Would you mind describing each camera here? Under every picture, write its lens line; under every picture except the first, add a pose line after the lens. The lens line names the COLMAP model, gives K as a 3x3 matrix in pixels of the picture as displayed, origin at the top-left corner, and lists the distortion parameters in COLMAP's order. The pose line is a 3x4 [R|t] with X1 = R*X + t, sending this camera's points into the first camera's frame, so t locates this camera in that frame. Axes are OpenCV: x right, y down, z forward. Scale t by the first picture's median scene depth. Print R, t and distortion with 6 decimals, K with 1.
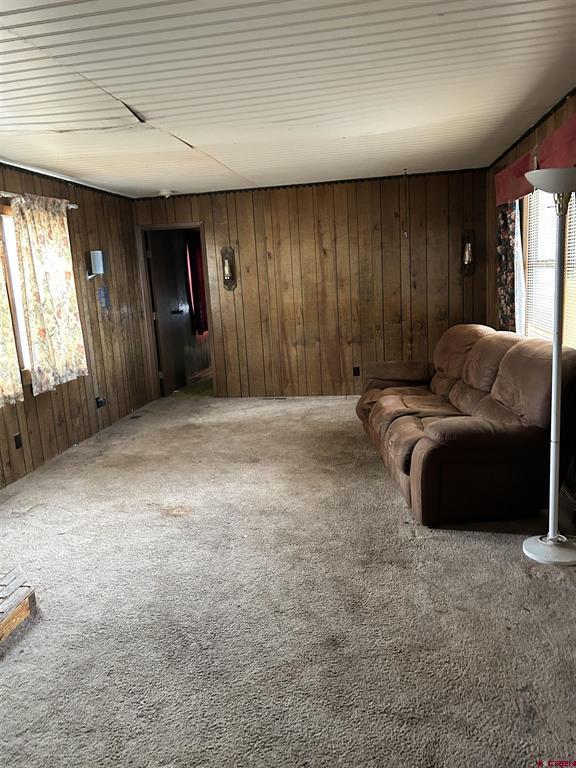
lens RADIAL K [[584.0, 0, 282.3], [0, 584.0, 384.1], [0, 0, 1]] dist [0.058507, -0.045219]
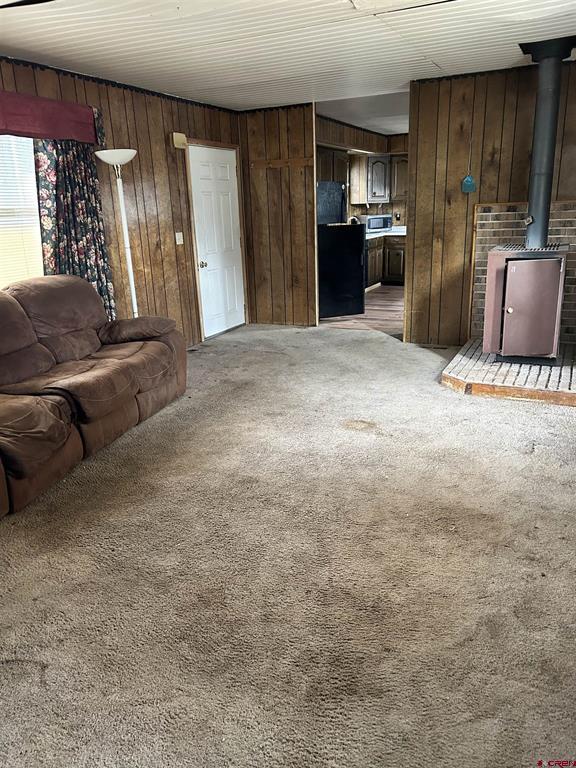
lens RADIAL K [[584.0, 0, 282.3], [0, 584.0, 384.1], [0, 0, 1]] dist [0.058507, -0.045219]
pose [[-0.951492, 0.013035, 0.307396, -0.418134], [0.150042, 0.891904, 0.426607, -0.343606], [-0.268607, 0.452036, -0.850596, 2.150984]]
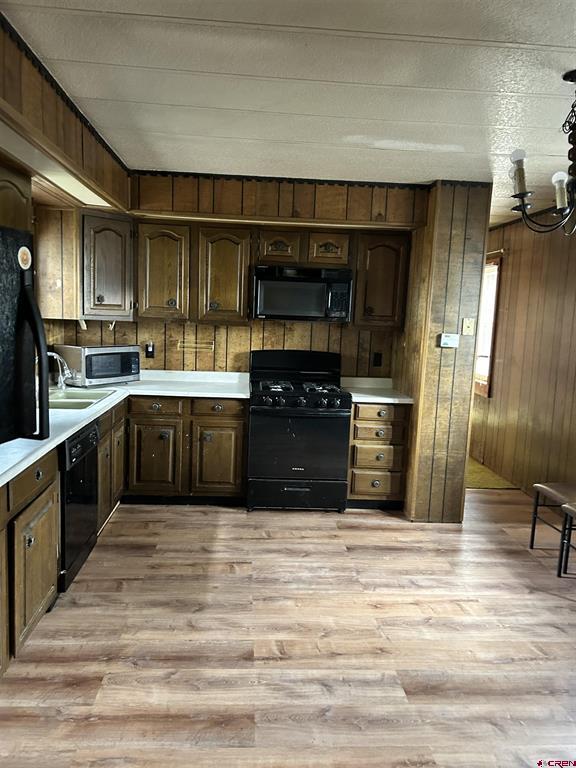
lens RADIAL K [[584.0, 0, 282.3], [0, 584.0, 384.1], [0, 0, 1]] dist [0.058507, -0.045219]
pose [[-0.973969, 0.061281, -0.218243, -0.047268], [-0.008635, 0.952037, 0.305861, -0.074998], [0.226519, 0.299783, -0.926725, 0.341268]]
